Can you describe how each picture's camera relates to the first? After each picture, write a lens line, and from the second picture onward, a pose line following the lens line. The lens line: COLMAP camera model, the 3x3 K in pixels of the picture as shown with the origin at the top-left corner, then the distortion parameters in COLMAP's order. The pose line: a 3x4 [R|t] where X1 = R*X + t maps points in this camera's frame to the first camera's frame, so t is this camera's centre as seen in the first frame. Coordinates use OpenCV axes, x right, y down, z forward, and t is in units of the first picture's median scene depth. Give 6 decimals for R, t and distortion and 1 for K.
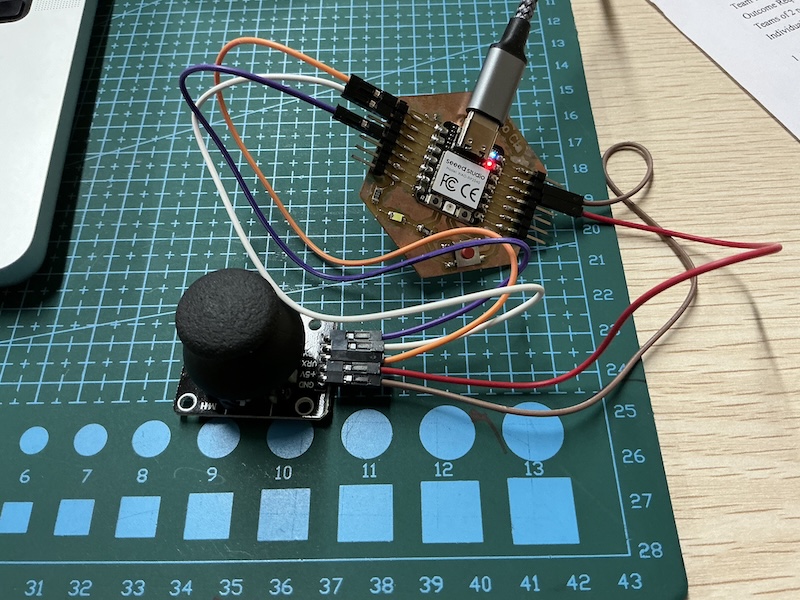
lens RADIAL K [[675.9, 0, 400.0], [0, 675.9, 300.0], [0, 0, 1]] dist [0.110386, -0.265677]
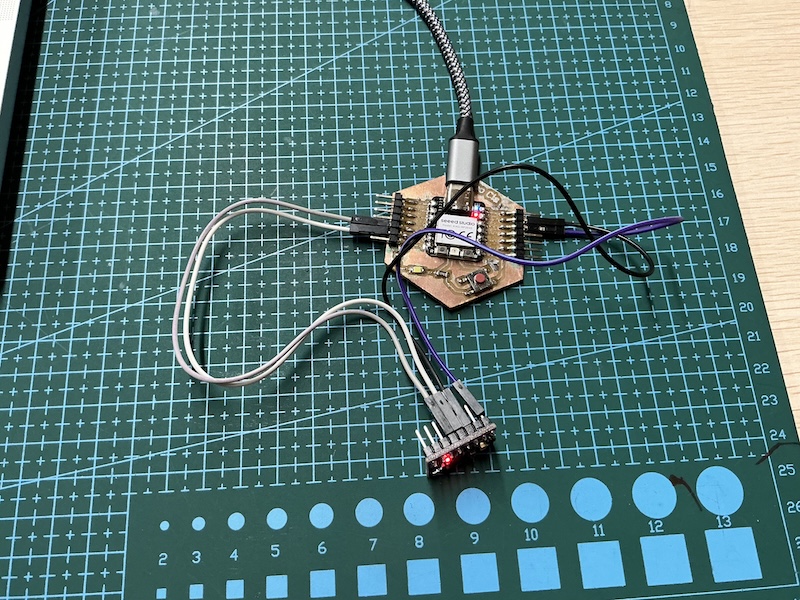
lens RADIAL K [[675.9, 0, 400.0], [0, 675.9, 300.0], [0, 0, 1]] dist [0.110386, -0.265677]
pose [[0.997086, -0.027763, 0.071054, -0.490904], [0.016682, 0.988235, 0.152030, -0.370126], [-0.074439, -0.150402, 0.985818, -0.158581]]
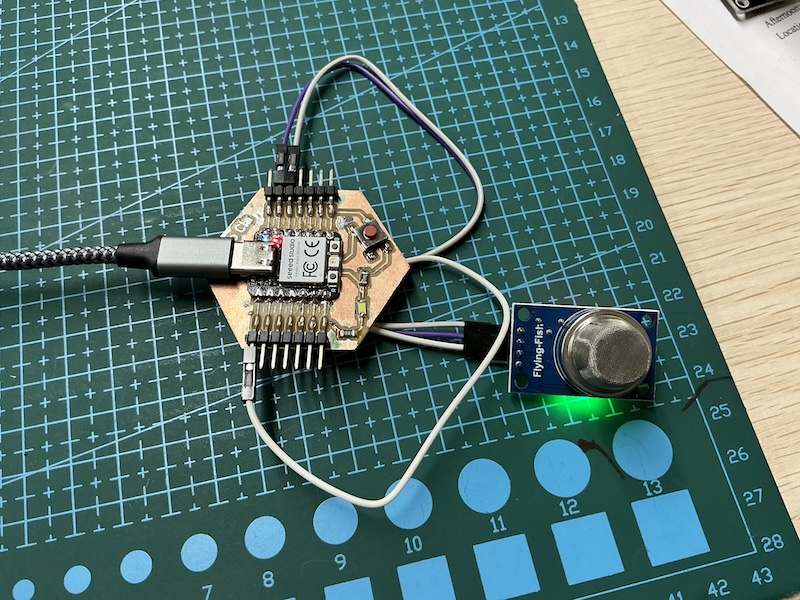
lens RADIAL K [[675.9, 0, 400.0], [0, 675.9, 300.0], [0, 0, 1]] dist [0.110386, -0.265677]
pose [[0.975878, -0.171619, 0.134941, -0.261825], [0.154076, 0.979306, 0.131226, -0.219764], [-0.154669, -0.107269, 0.982126, 0.083535]]
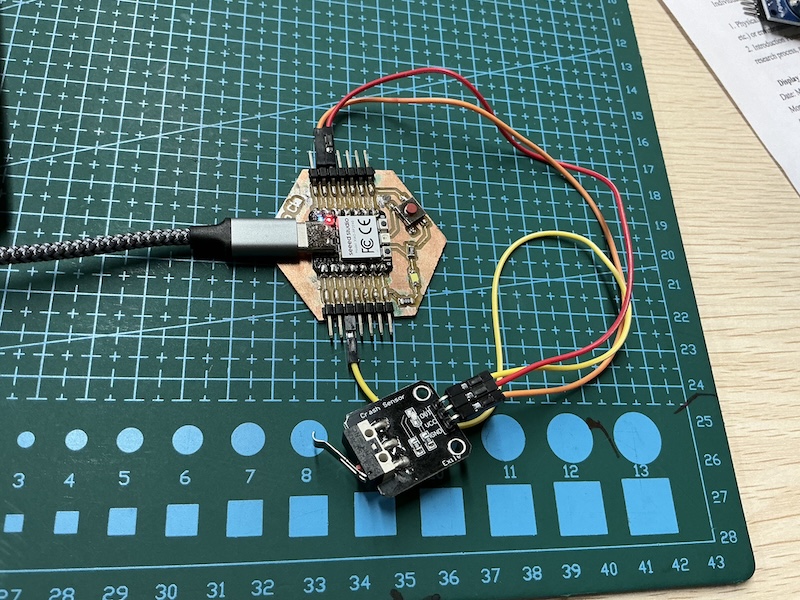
lens RADIAL K [[671.3, 0, 400.0], [0, 671.3, 300.0], [0, 0, 1]] dist [0.125721, -0.313542]
pose [[0.967323, 0.061649, 0.245939, -0.512484], [-0.090245, 0.990183, 0.106744, -0.132352], [-0.236943, -0.125450, 0.963390, 0.003221]]
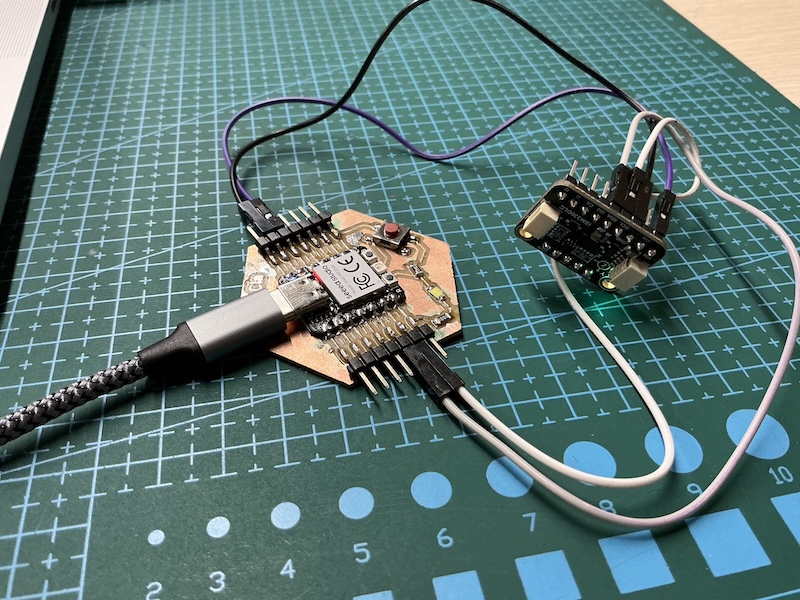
lens RADIAL K [[675.9, 0, 400.0], [0, 675.9, 300.0], [0, 0, 1]] dist [0.110386, -0.265677]
pose [[0.981025, -0.098071, 0.167247, -0.692693], [0.143012, 0.948491, -0.282689, 0.222014], [-0.130908, 0.301243, 0.944519, 0.287830]]
